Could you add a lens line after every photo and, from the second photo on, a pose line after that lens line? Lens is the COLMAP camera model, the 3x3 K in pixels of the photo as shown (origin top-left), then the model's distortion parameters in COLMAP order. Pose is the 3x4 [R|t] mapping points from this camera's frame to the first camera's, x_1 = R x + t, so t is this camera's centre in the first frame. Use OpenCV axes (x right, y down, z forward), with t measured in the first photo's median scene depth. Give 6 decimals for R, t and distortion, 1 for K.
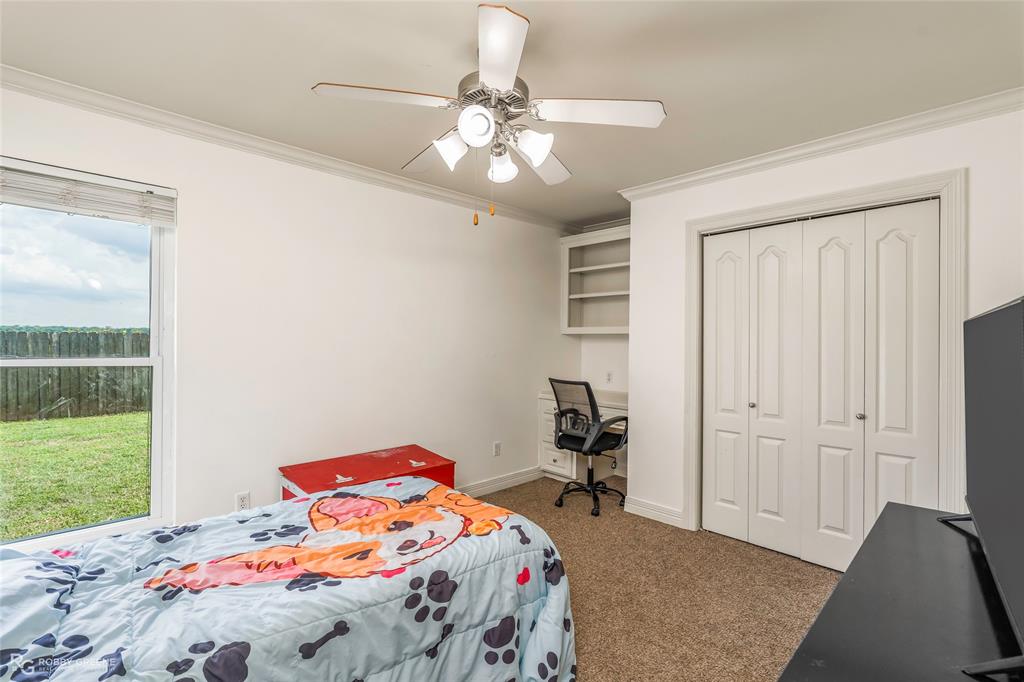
lens RADIAL K [[464.7, 0, 511.6], [0, 464.7, 340.7], [0, 0, 1]] dist [-0.013335, 0.000379]
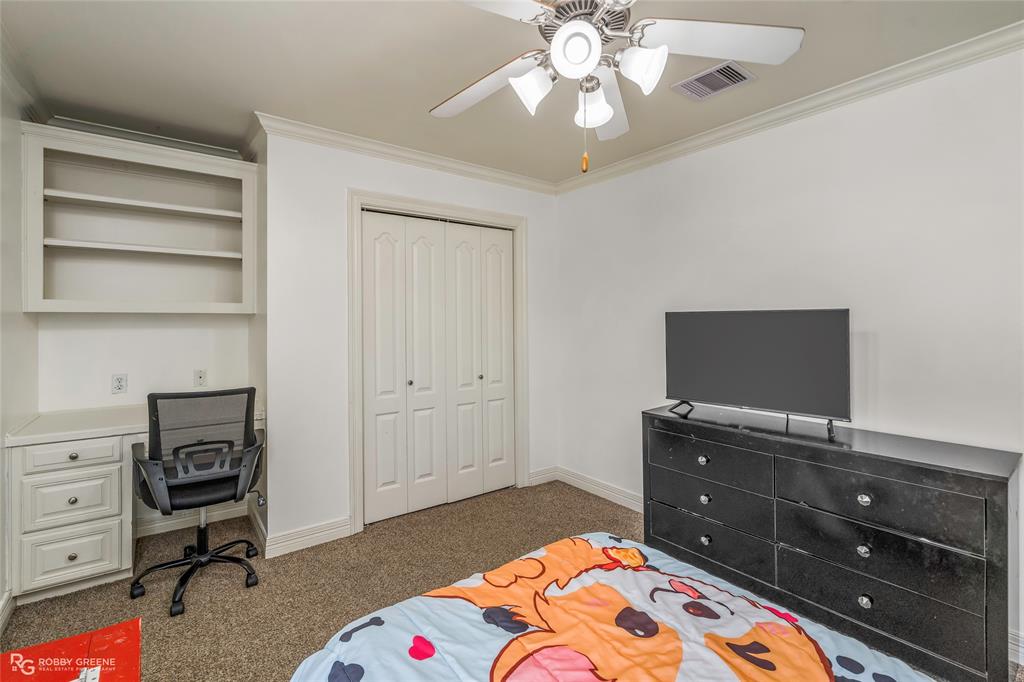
lens RADIAL K [[464.7, 0, 514.9], [0, 464.7, 321.2], [0, 0, 1]] dist [-0.013335, 0.000379]
pose [[0.102548, -0.005617, 0.994712, -0.530962], [0.007372, 0.999961, 0.004886, -0.005571], [-0.994701, 0.006832, 0.102585, 0.667690]]
